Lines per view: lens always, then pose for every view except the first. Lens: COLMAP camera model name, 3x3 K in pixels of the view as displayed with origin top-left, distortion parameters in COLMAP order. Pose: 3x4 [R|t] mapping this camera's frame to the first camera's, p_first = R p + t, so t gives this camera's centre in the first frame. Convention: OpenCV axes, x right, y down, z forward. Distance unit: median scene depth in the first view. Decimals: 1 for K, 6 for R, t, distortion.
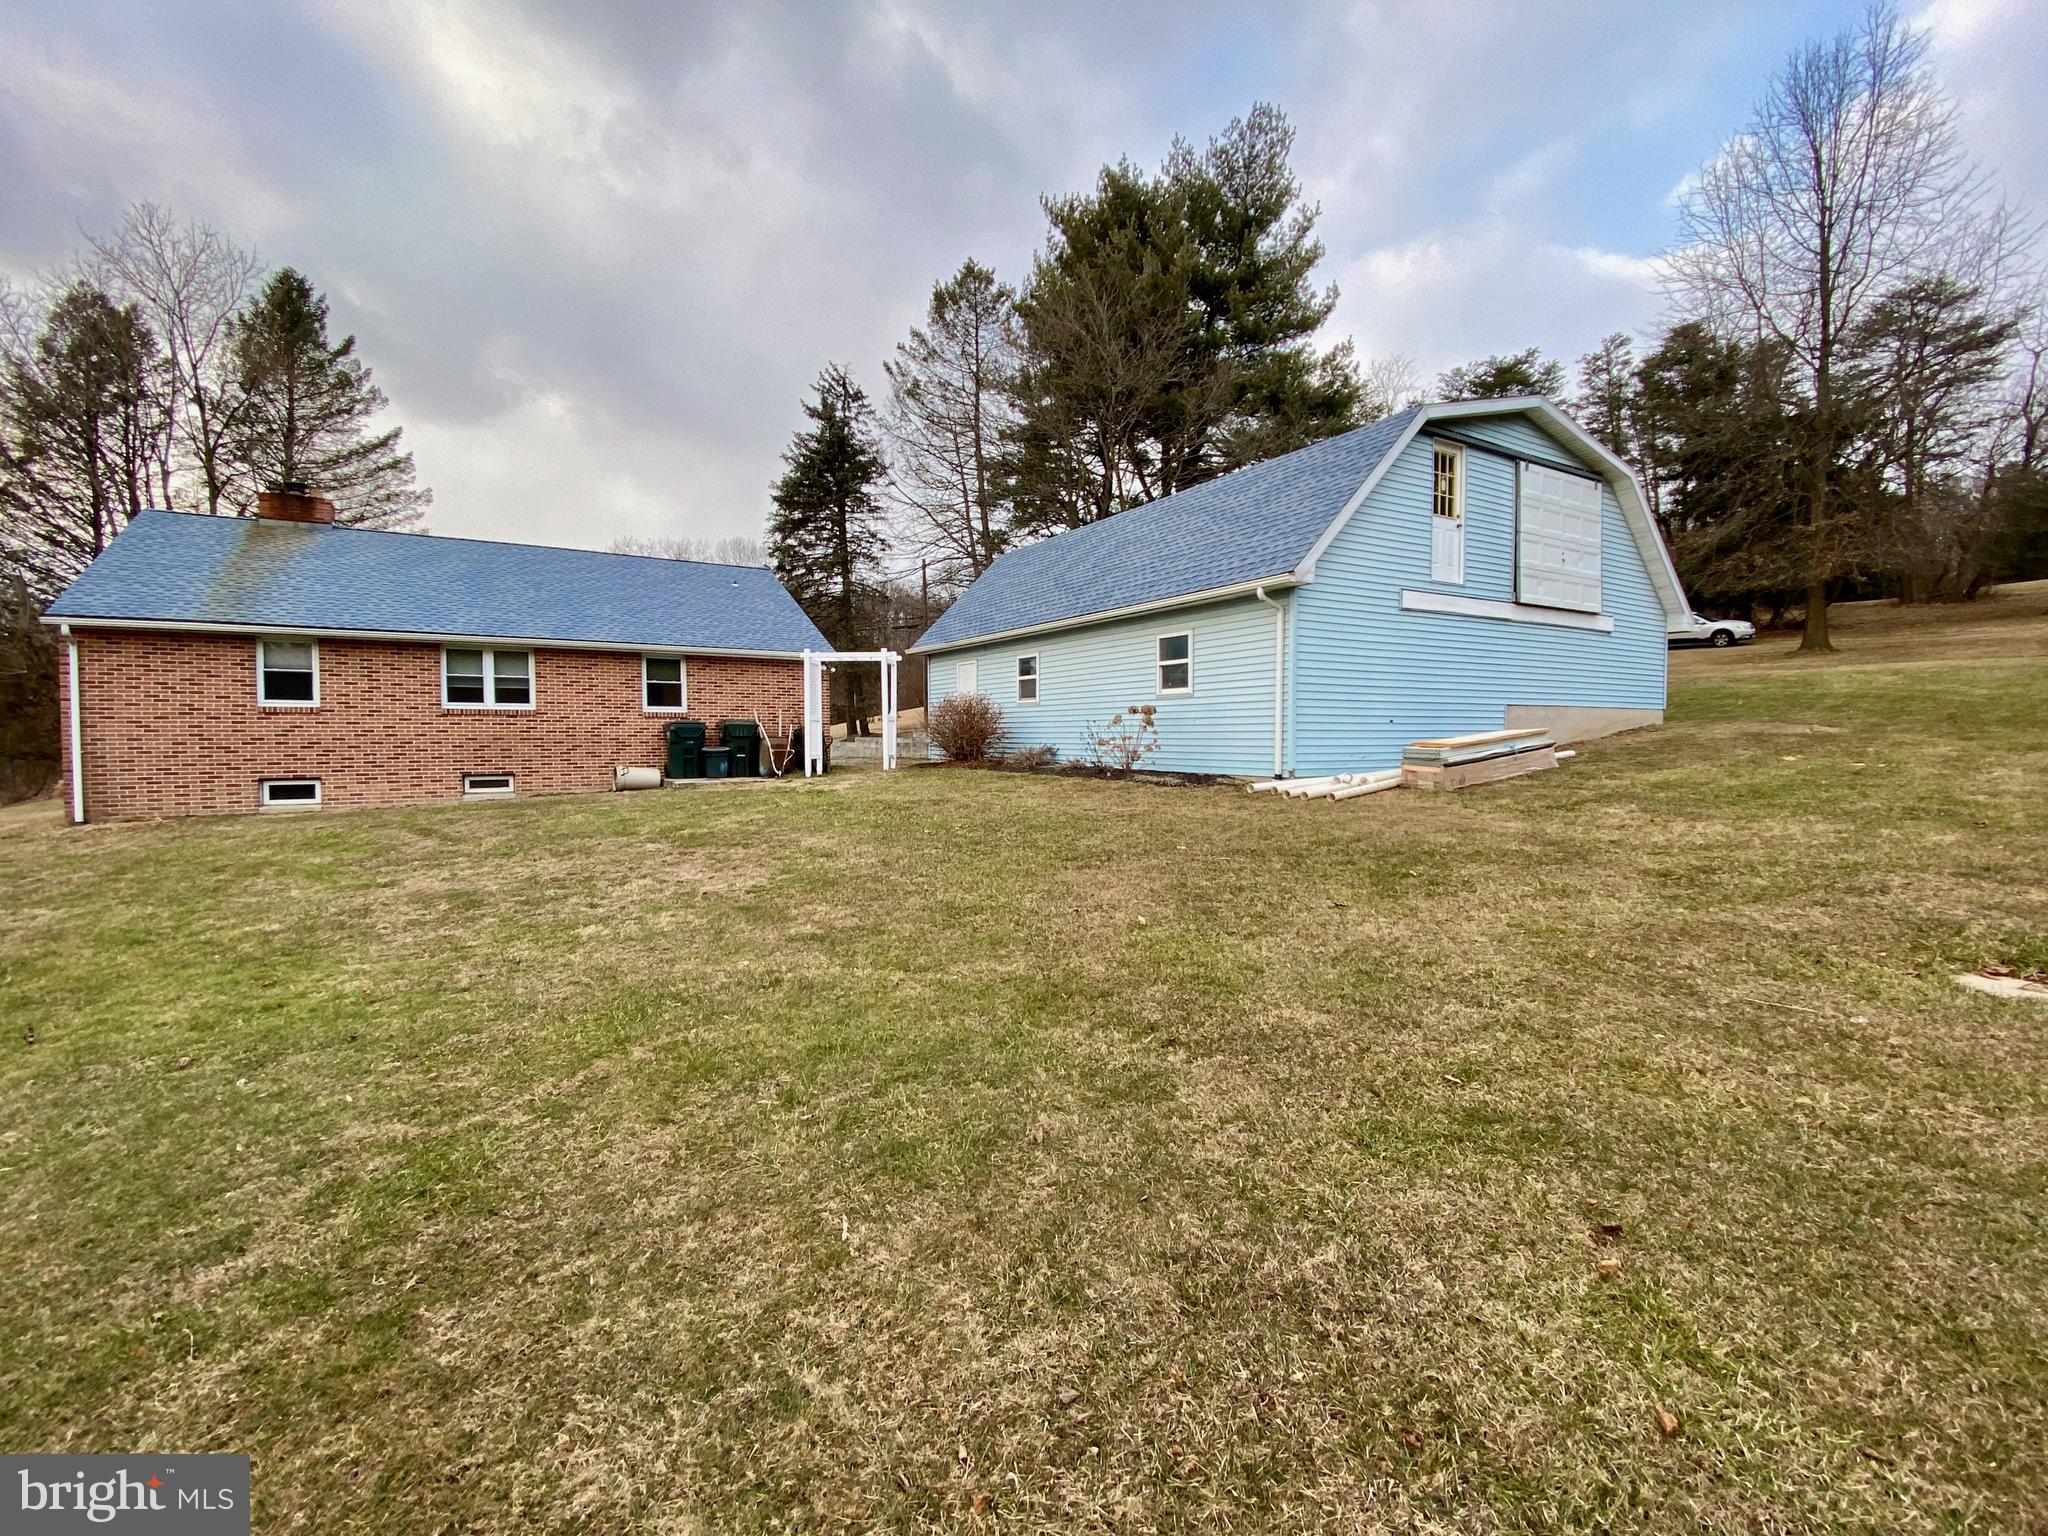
lens RADIAL K [[834.2, 0, 1029.8], [0, 834.2, 771.7], [0, 0, 1]] dist [0.025916, -0.025419]
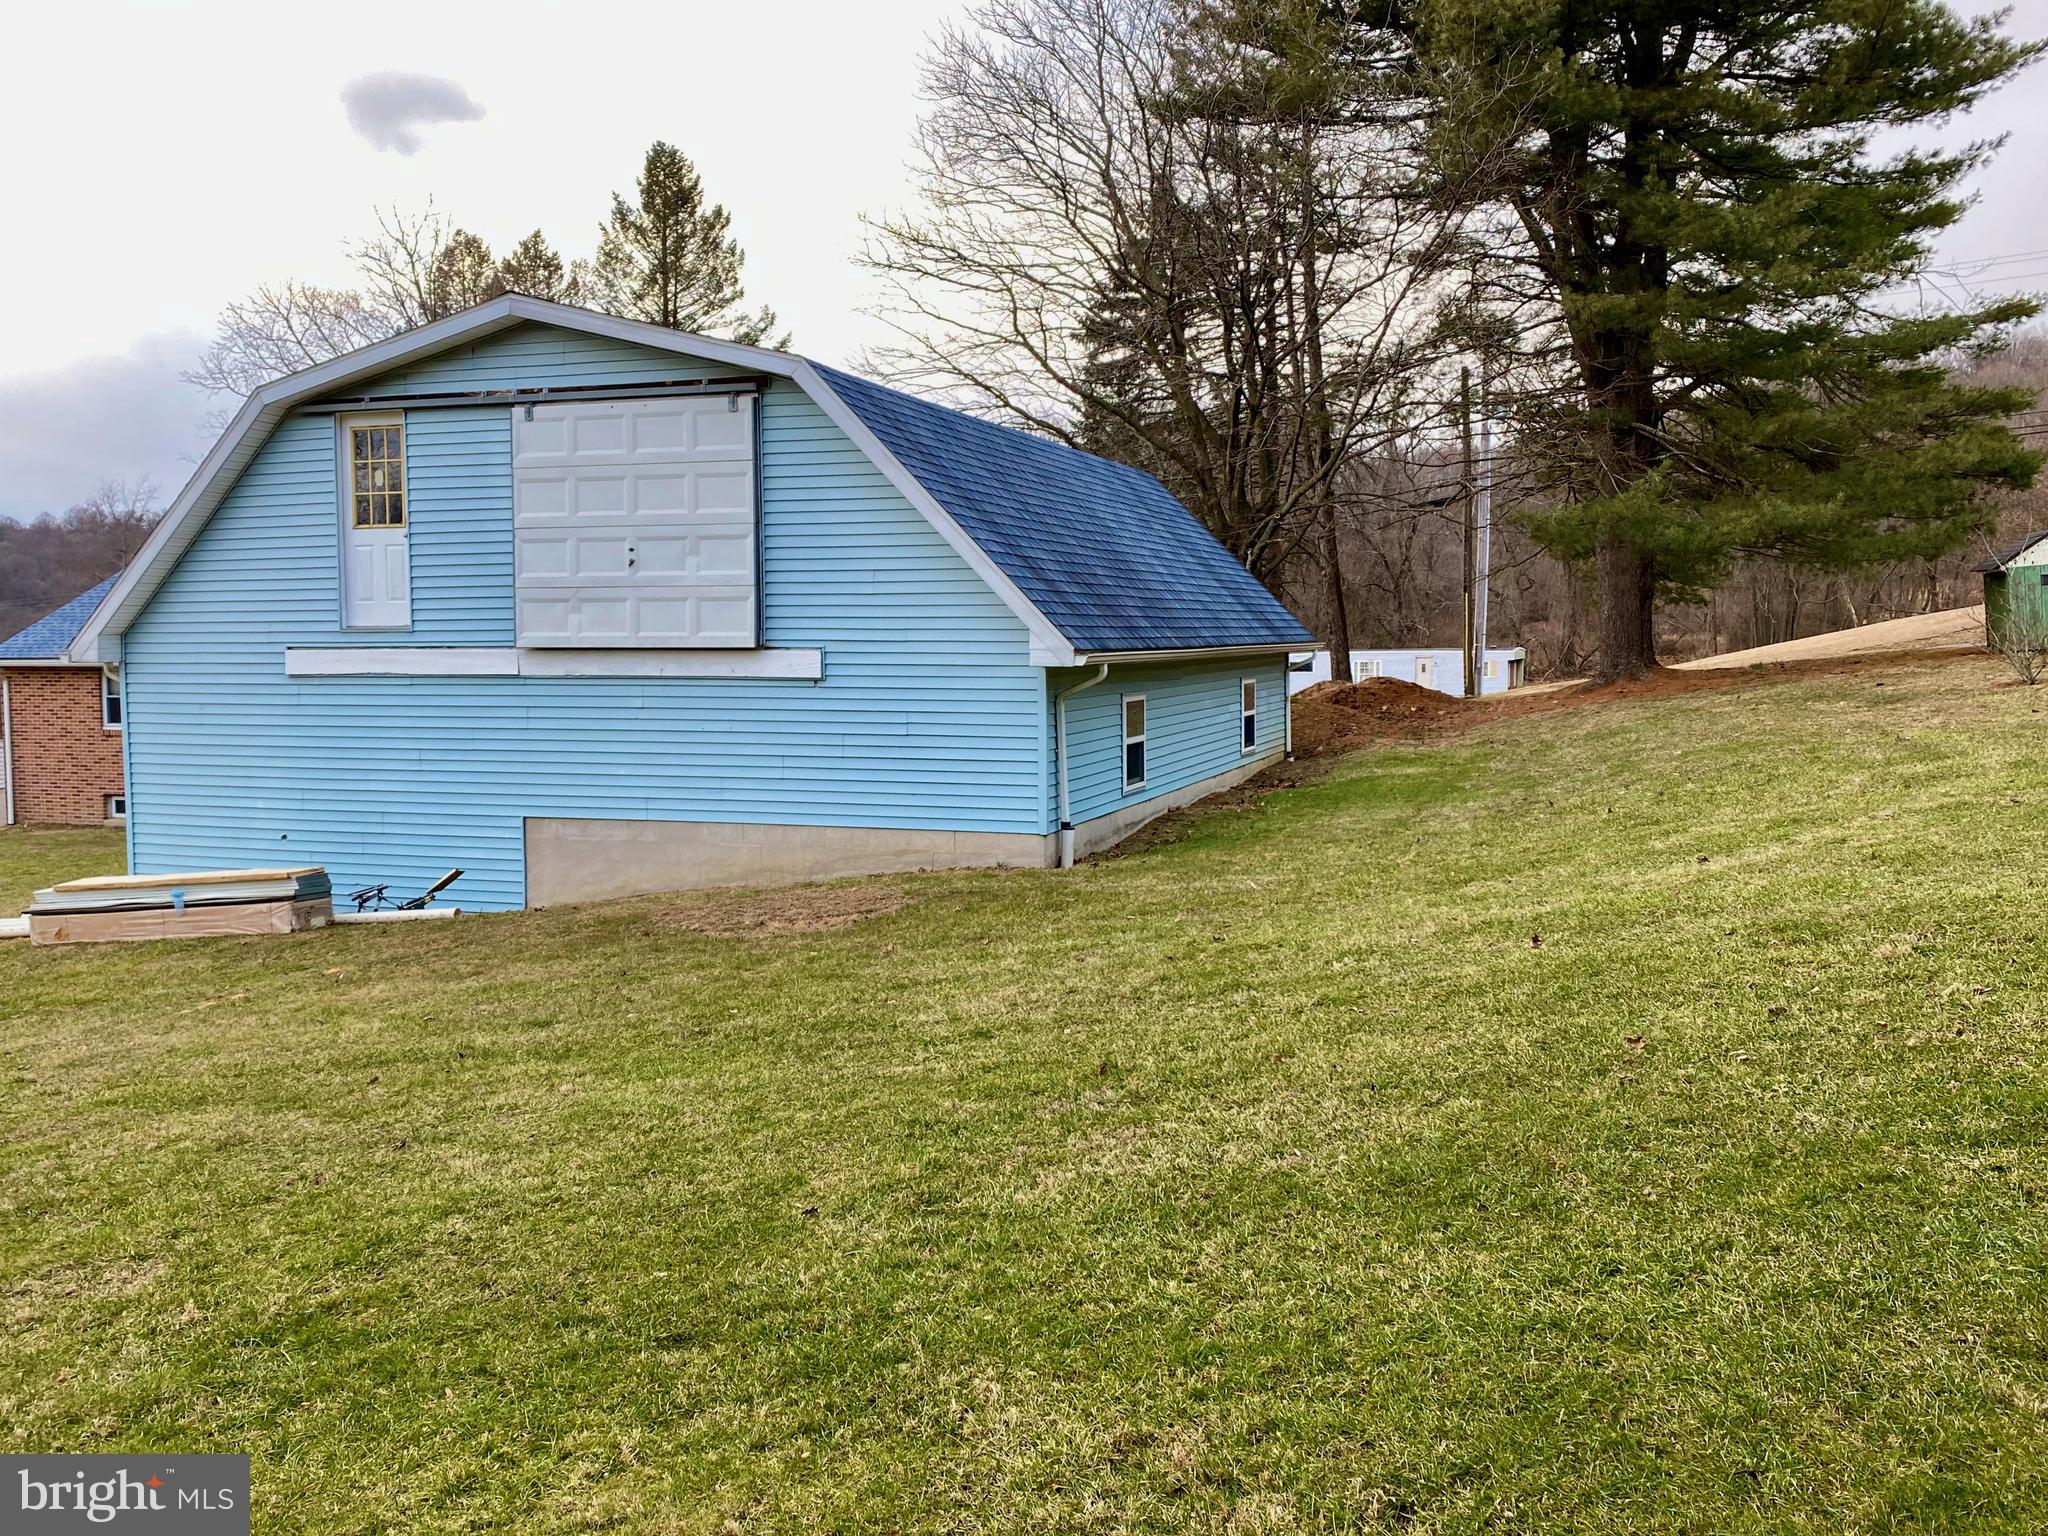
lens RADIAL K [[1655.4, 0, 1024.0], [0, 1655.4, 768.0], [0, 0, 1]] dist [0.004119, -0.013077]
pose [[0.666082, 0.053597, -0.743950, 1.435127], [-0.030987, 0.998542, 0.044195, -0.152736], [0.745234, -0.006385, 0.666772, 0.416851]]
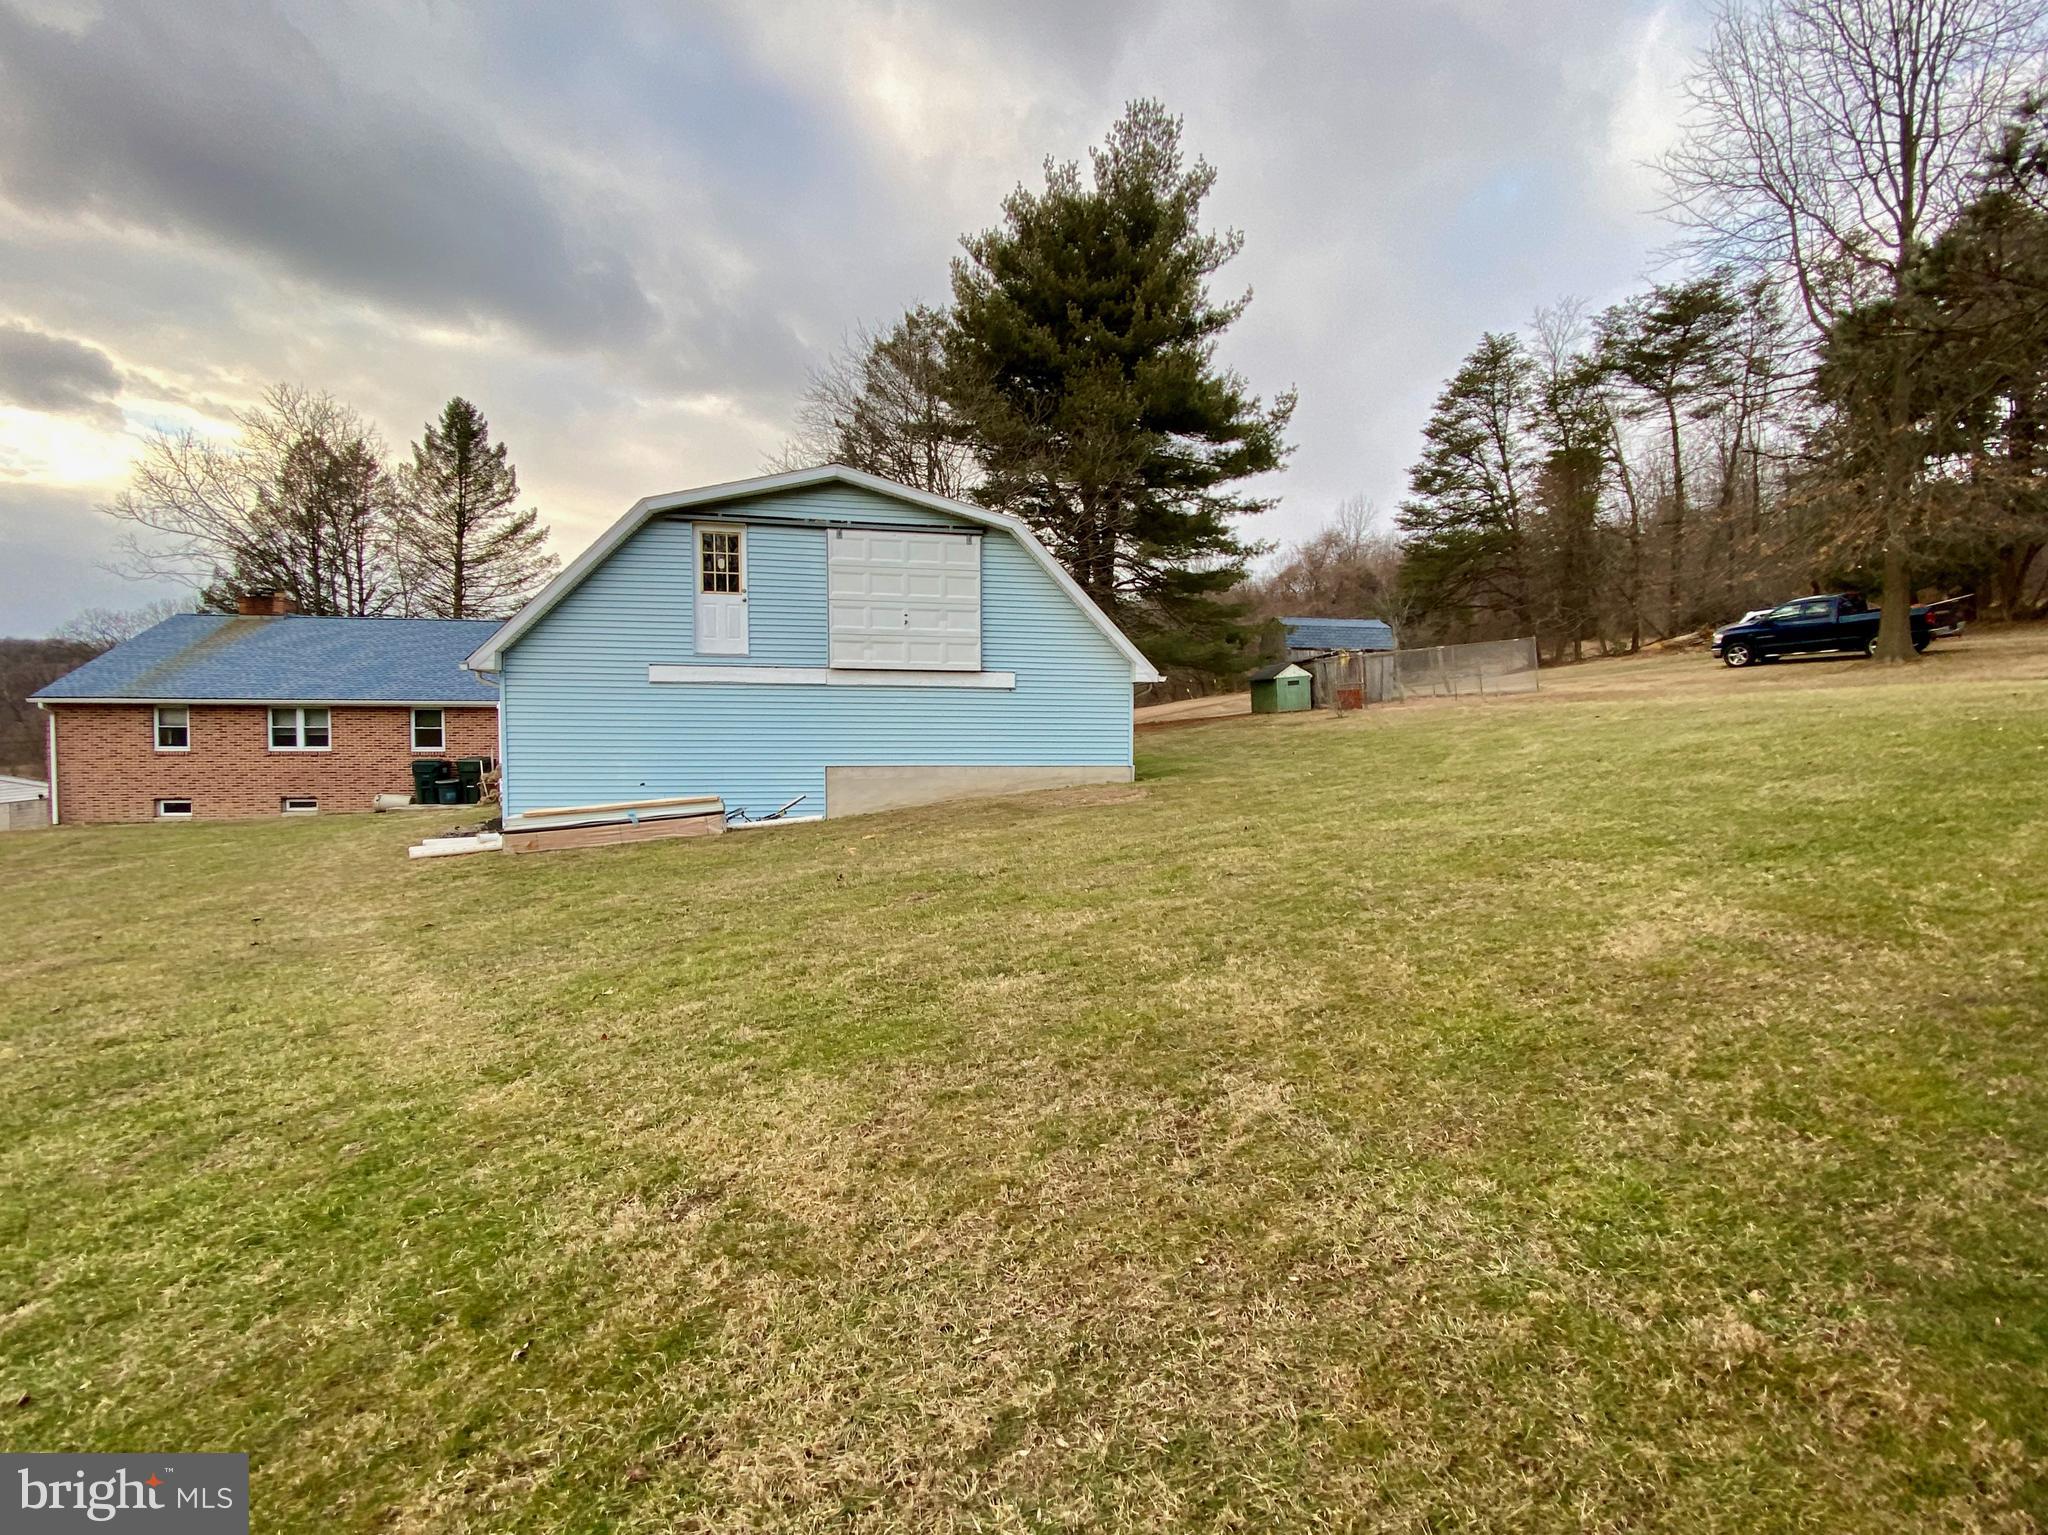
lens RADIAL K [[855.5, 0, 1032.9], [0, 855.5, 774.5], [0, 0, 1]] dist [0.024940, -0.021493]
pose [[0.936487, 0.021509, -0.350043, 1.007662], [-0.021005, 0.999766, 0.005237, -0.069636], [0.350074, 0.002448, 0.936719, 0.091480]]
